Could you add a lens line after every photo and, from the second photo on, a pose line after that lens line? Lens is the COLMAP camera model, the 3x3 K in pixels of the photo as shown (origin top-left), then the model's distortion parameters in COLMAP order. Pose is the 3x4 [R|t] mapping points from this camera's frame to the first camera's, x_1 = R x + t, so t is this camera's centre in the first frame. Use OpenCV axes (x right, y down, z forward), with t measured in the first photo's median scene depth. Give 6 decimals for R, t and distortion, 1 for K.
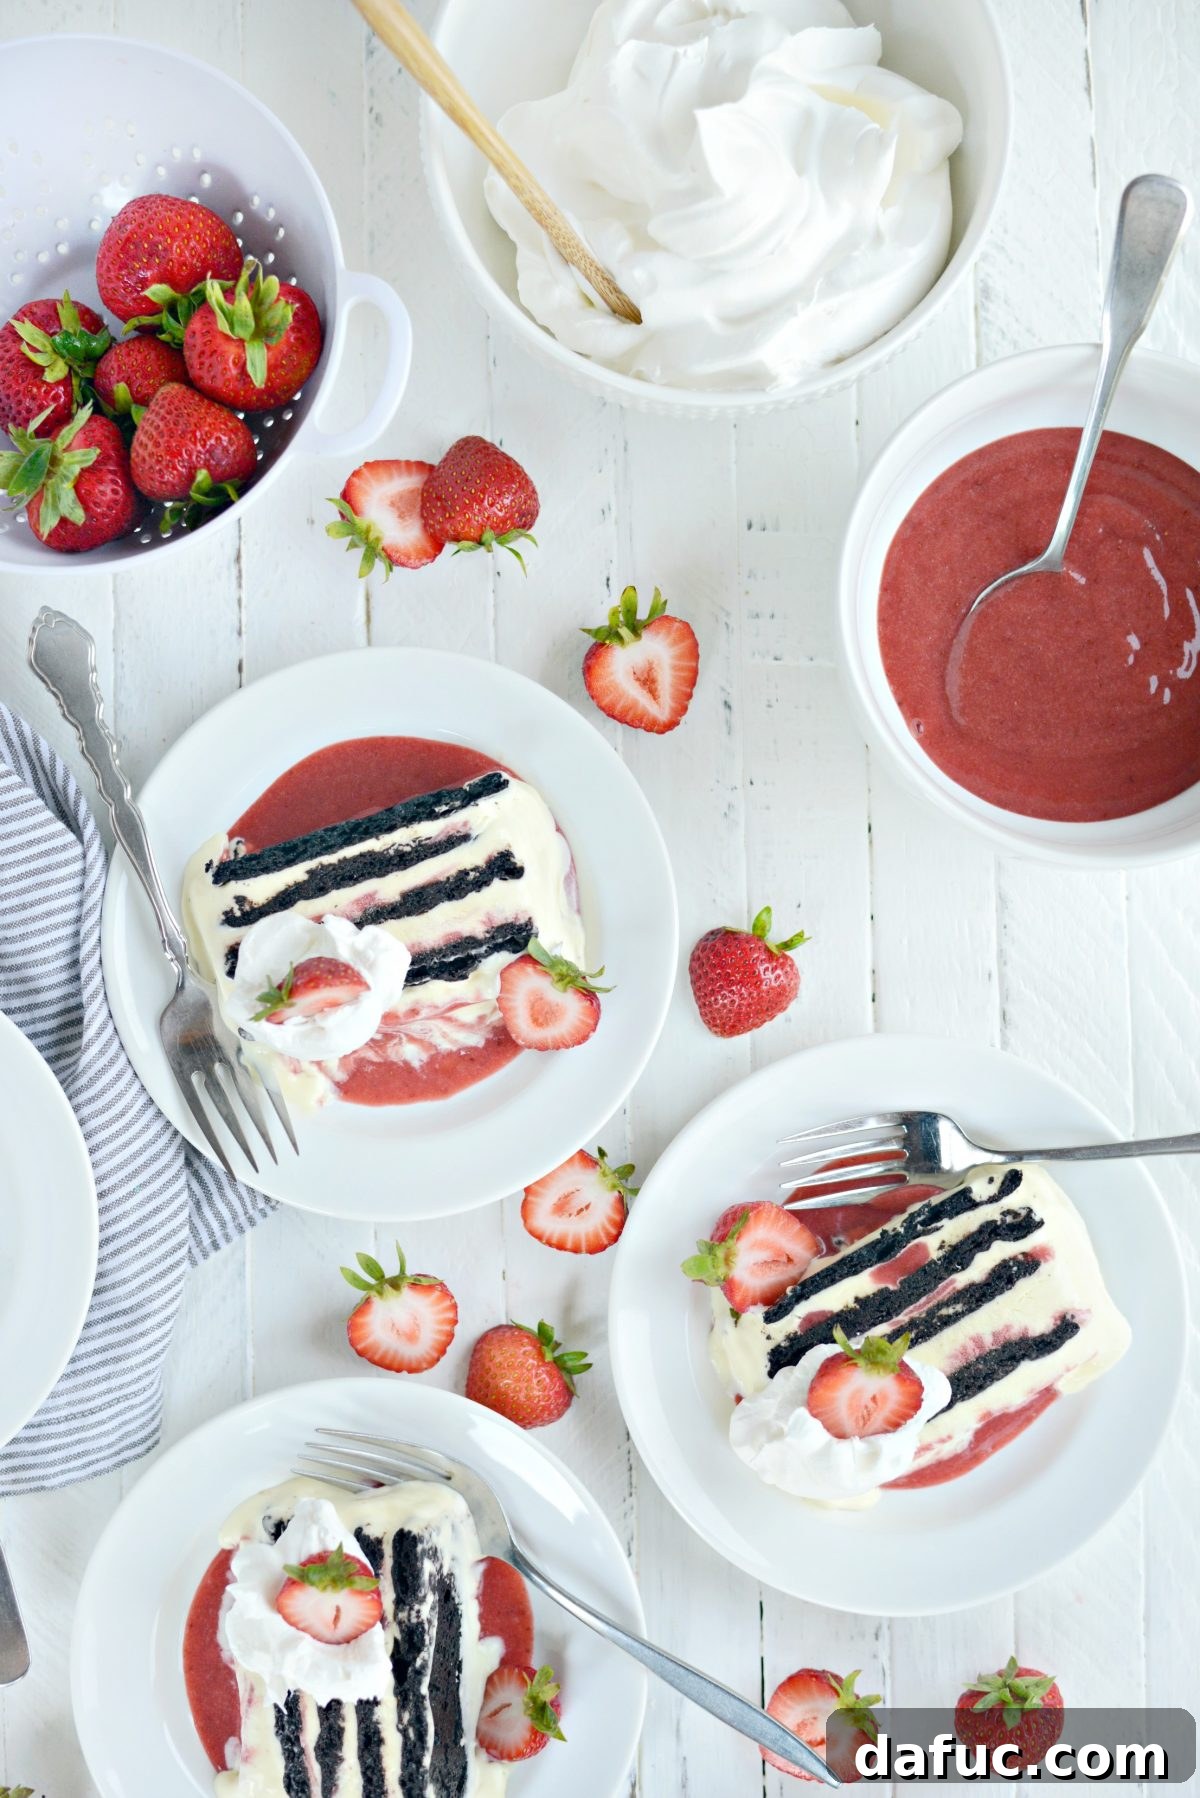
lens RADIAL K [[2849.0, 0, 597.3], [0, 2849.0, 888.6], [0, 0, 1]] dist [-0.123886, 0.000000]
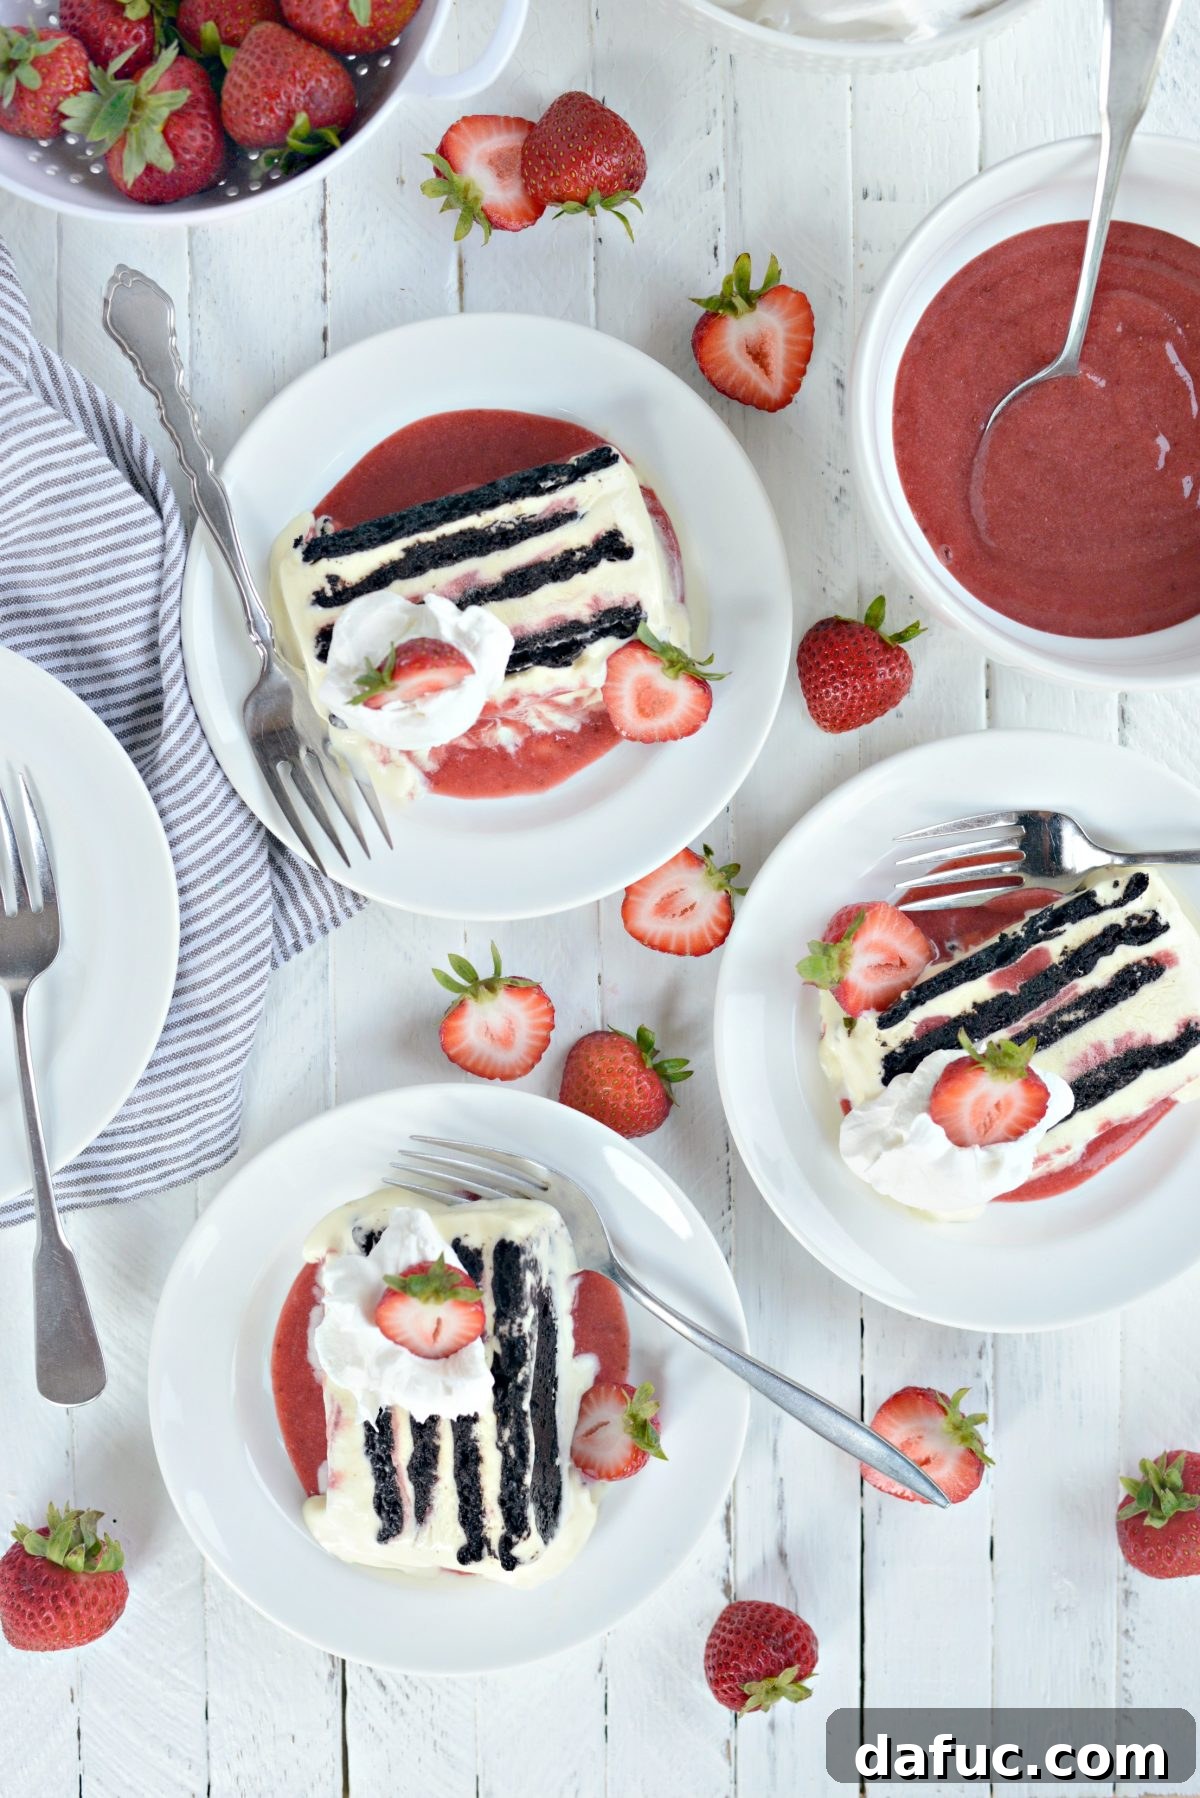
lens RADIAL K [[2849.0, 0, 596.1], [0, 2849.0, 910.5], [0, 0, 1]] dist [-0.123886, 0.000000]
pose [[0.999162, 0.008210, 0.040096, -0.074583], [-0.011554, 0.996408, 0.083890, 0.033376], [-0.039264, -0.084283, 0.995668, 0.048817]]
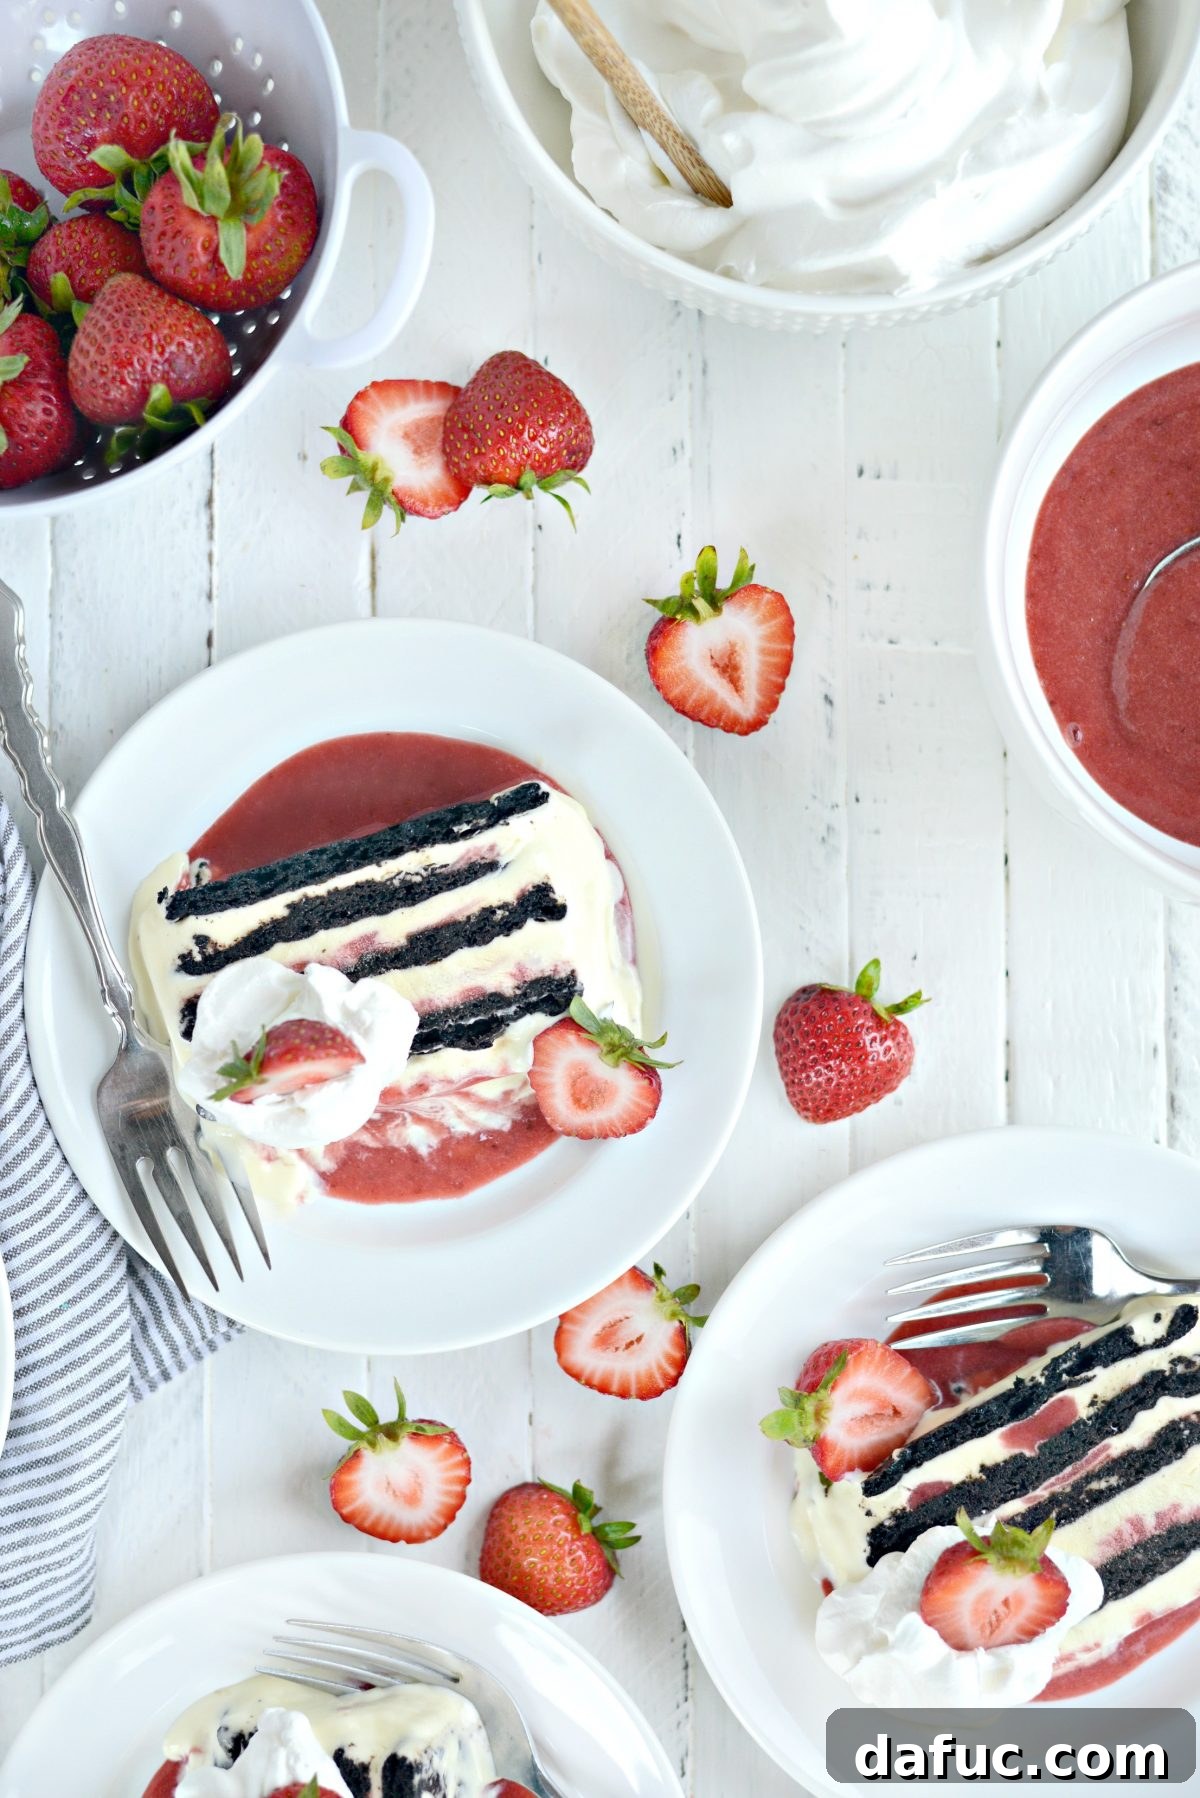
lens RADIAL K [[2849.0, 0, 599.3], [0, 2849.0, 894.8], [0, 0, 1]] dist [-0.123886, 0.000000]
pose [[0.999796, 0.018753, -0.007453, -0.010945], [-0.018642, 0.999718, 0.014698, -0.021822], [0.007727, -0.014556, 0.999864, 0.221540]]
